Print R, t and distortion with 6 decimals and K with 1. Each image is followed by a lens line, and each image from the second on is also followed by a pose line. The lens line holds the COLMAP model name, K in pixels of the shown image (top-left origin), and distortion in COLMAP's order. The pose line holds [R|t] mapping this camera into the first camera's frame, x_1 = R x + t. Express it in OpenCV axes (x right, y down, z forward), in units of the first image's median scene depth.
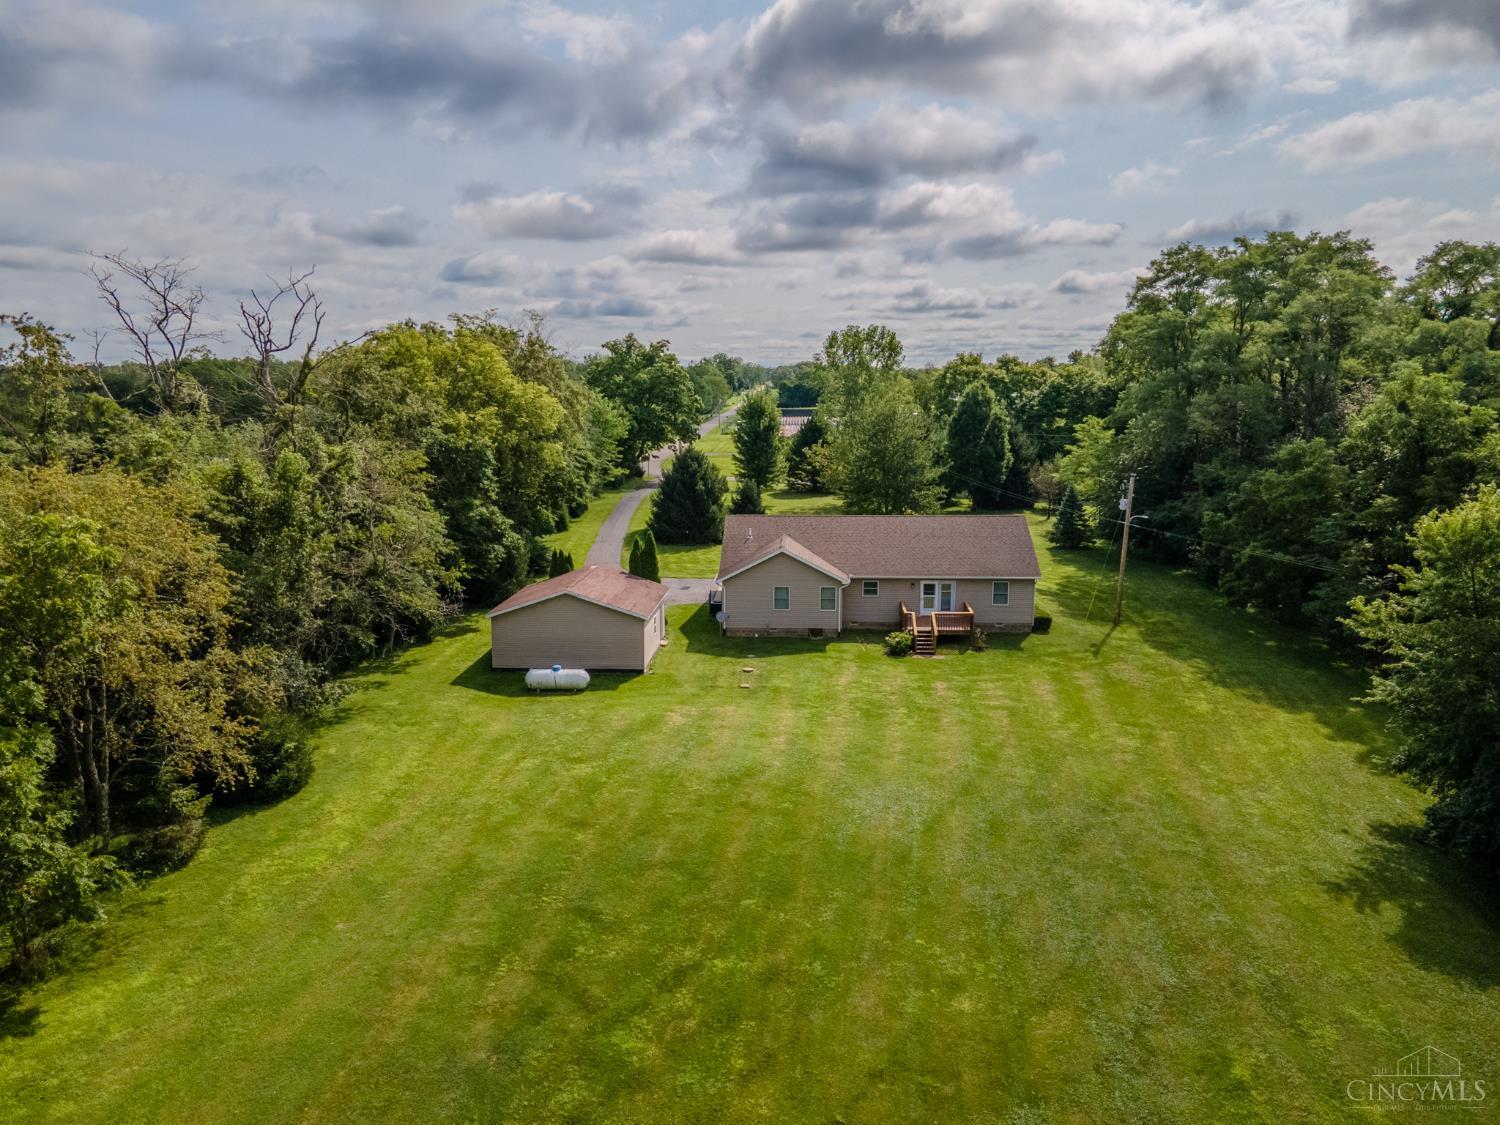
lens RADIAL K [[1101.8, 0, 759.0], [0, 1101.8, 566.1], [0, 0, 1]] dist [0.028114, 0.005032]
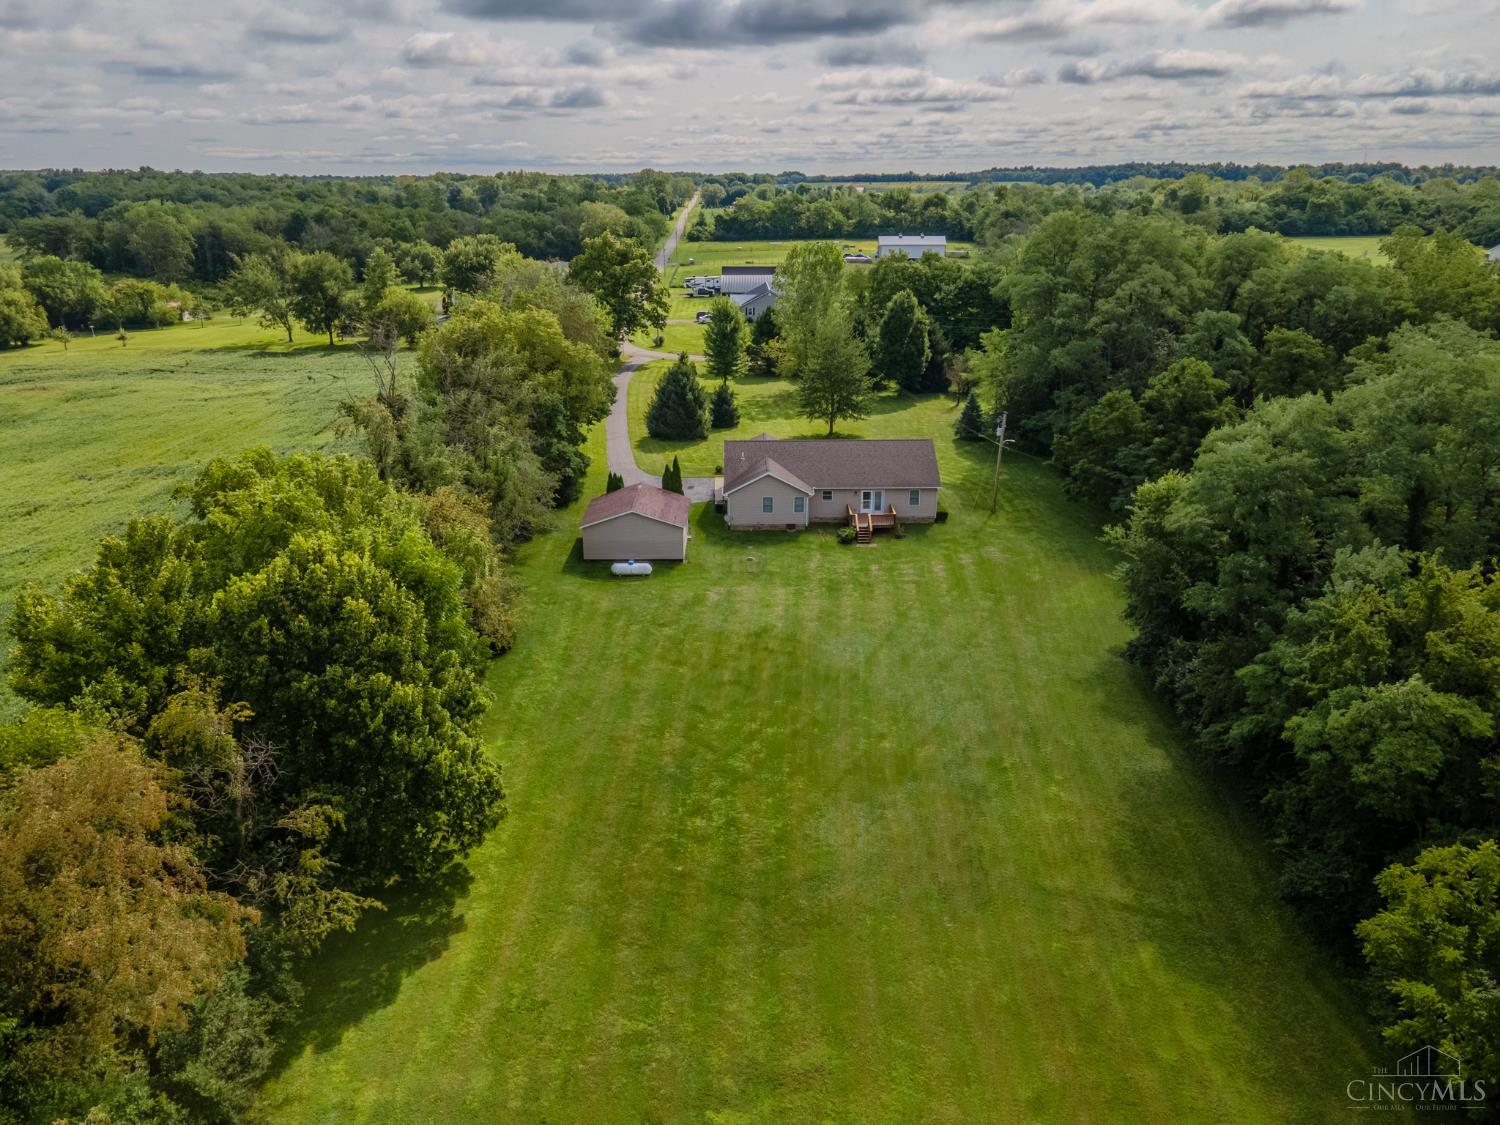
lens RADIAL K [[1101.8, 0, 759.0], [0, 1101.8, 566.1], [0, 0, 1]] dist [0.028114, 0.005032]
pose [[0.997868, -0.022305, 0.061333, -0.083383], [0.011672, 0.985624, 0.168550, -0.138707], [-0.064211, -0.167475, 0.983783, -0.465588]]
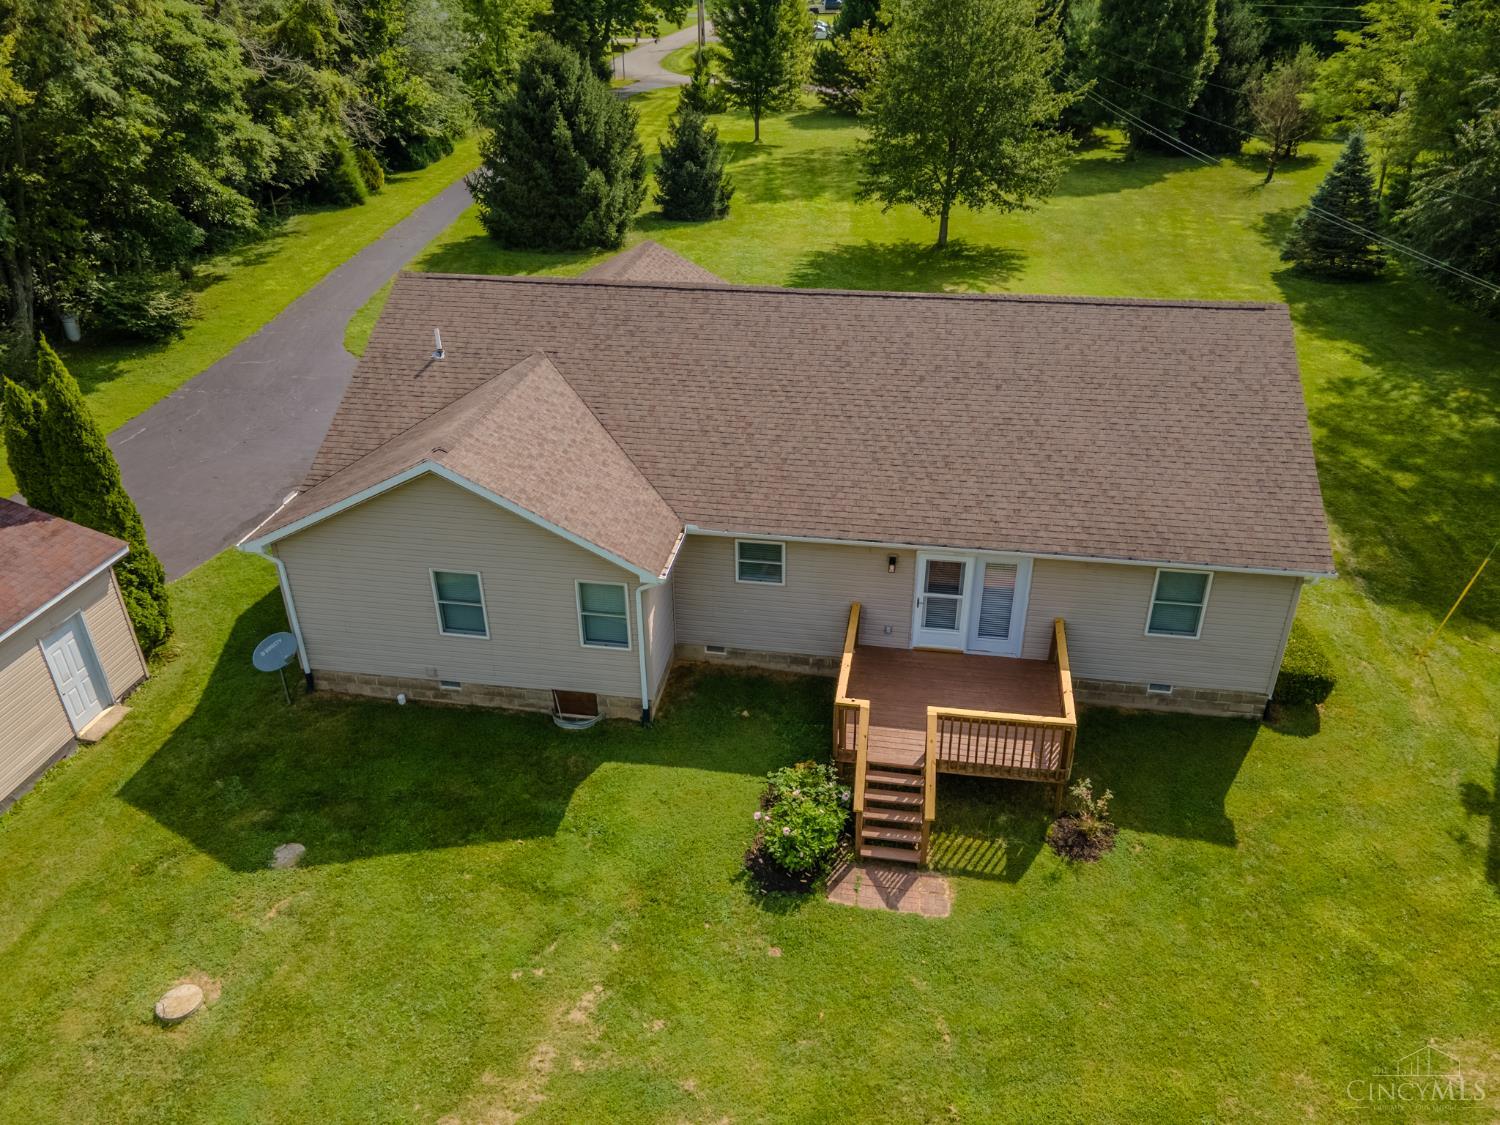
lens RADIAL K [[1109.6, 0, 750.0], [0, 1109.6, 562.5], [0, 0, 1]] dist [0.026543, 0.002763]
pose [[0.993522, 0.051258, -0.101423, 0.133967], [-0.013828, 0.940395, 0.339802, -0.091058], [0.112795, -0.336198, 0.935012, 0.713590]]
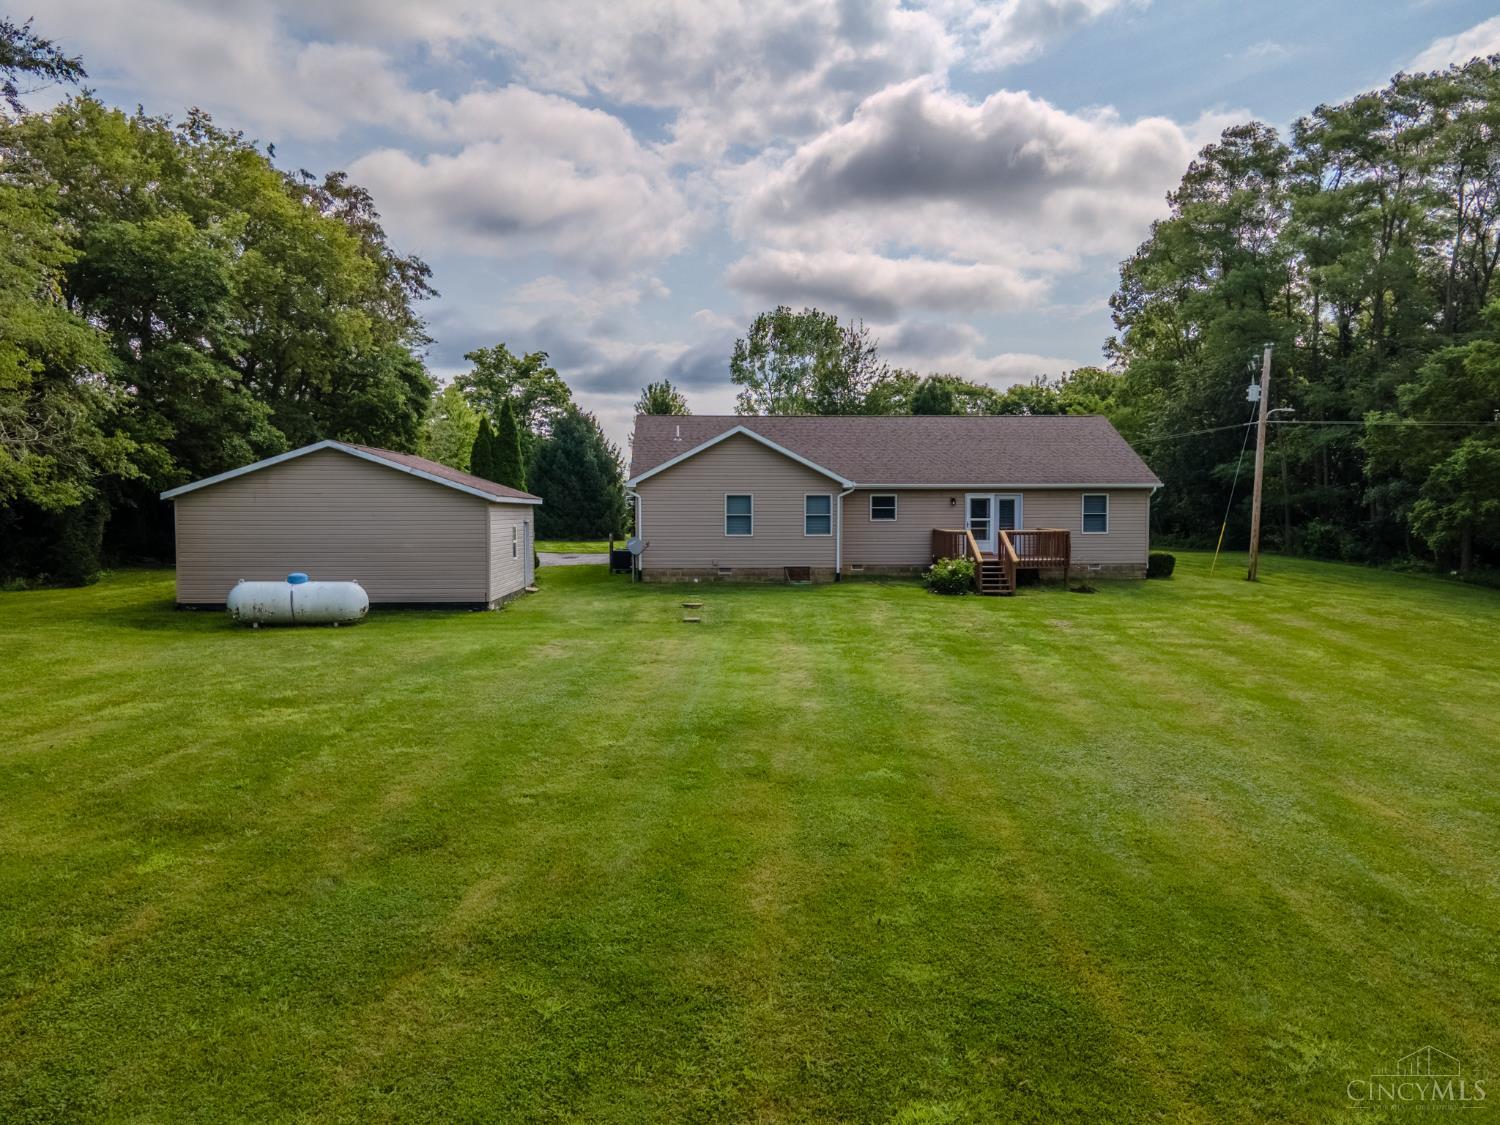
lens RADIAL K [[1109.6, 0, 750.0], [0, 1109.6, 562.5], [0, 0, 1]] dist [0.026543, 0.002763]
pose [[0.995285, -0.007987, 0.096661, -0.029871], [0.019529, 0.992695, -0.119058, 0.122830], [-0.095004, 0.120384, 0.988171, 0.423945]]
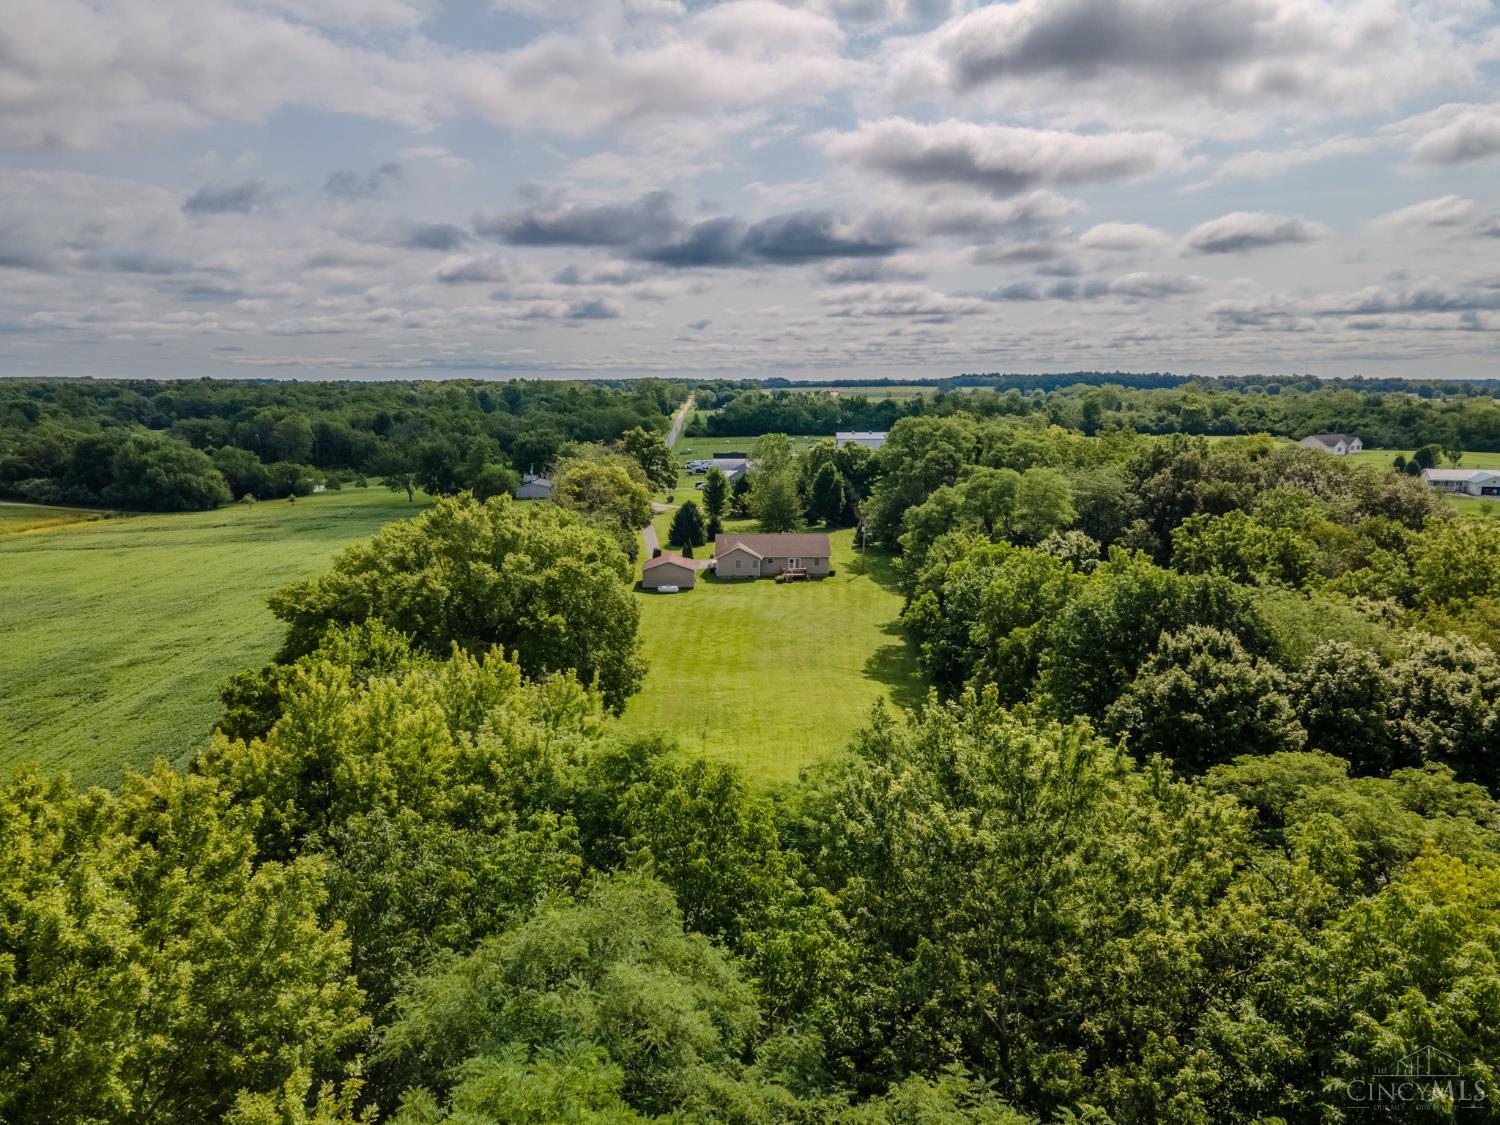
lens RADIAL K [[1101.8, 0, 759.0], [0, 1101.8, 566.1], [0, 0, 1]] dist [0.028114, 0.005032]
pose [[0.997163, -0.009860, 0.074617, -0.135493], [0.010039, 0.999948, -0.002027, 0.038851], [-0.074593, 0.002770, 0.997210, -1.778004]]
